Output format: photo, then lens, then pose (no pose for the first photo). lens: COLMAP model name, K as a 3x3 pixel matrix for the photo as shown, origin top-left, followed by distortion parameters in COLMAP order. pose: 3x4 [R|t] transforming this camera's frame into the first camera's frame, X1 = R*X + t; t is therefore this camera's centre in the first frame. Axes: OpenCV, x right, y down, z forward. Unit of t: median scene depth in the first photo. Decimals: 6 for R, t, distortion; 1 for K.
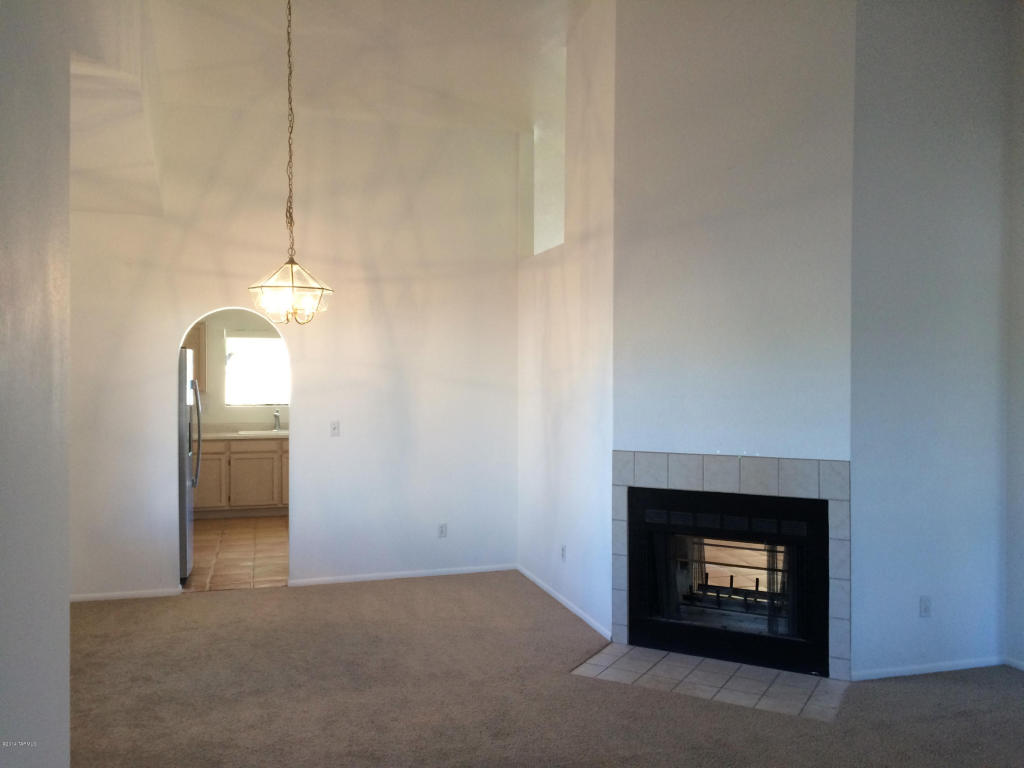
lens RADIAL K [[880.1, 0, 485.5], [0, 880.1, 377.0], [0, 0, 1]] dist [0.063108, -0.081889]
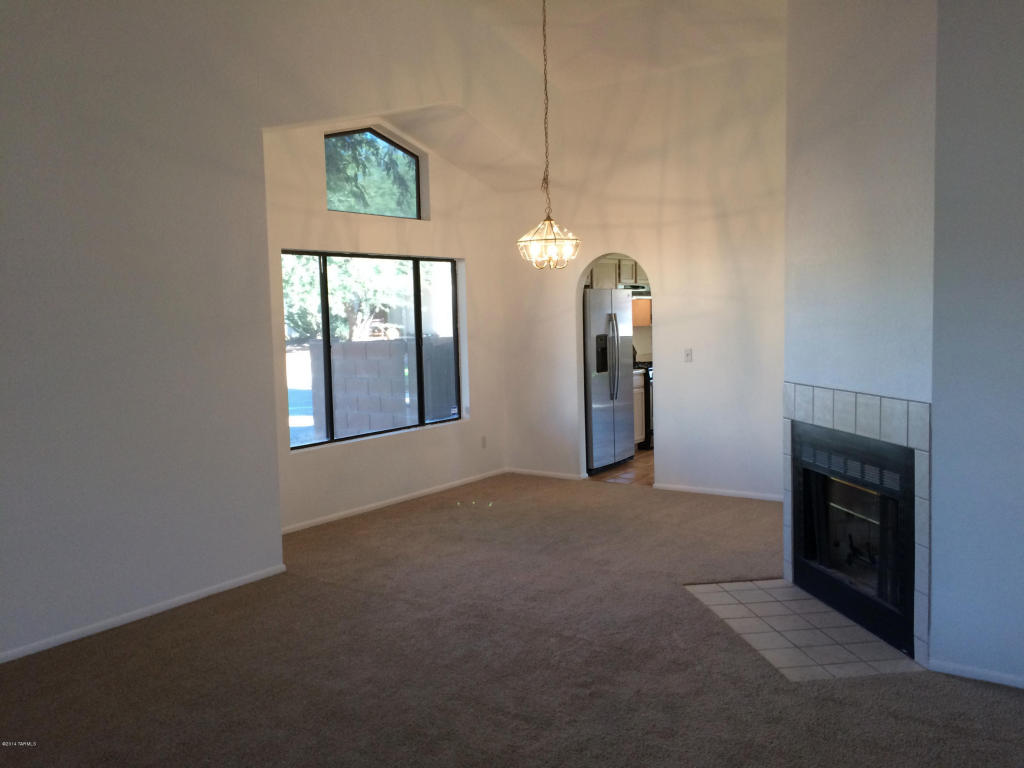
lens RADIAL K [[880.1, 0, 512.5], [0, 880.1, 379.5], [0, 0, 1]] dist [0.063108, -0.081889]
pose [[0.597636, 0.040723, -0.800733, 0.777230], [0.025469, 0.997241, 0.069726, 0.007798], [0.801363, -0.062064, 0.594950, 0.208228]]
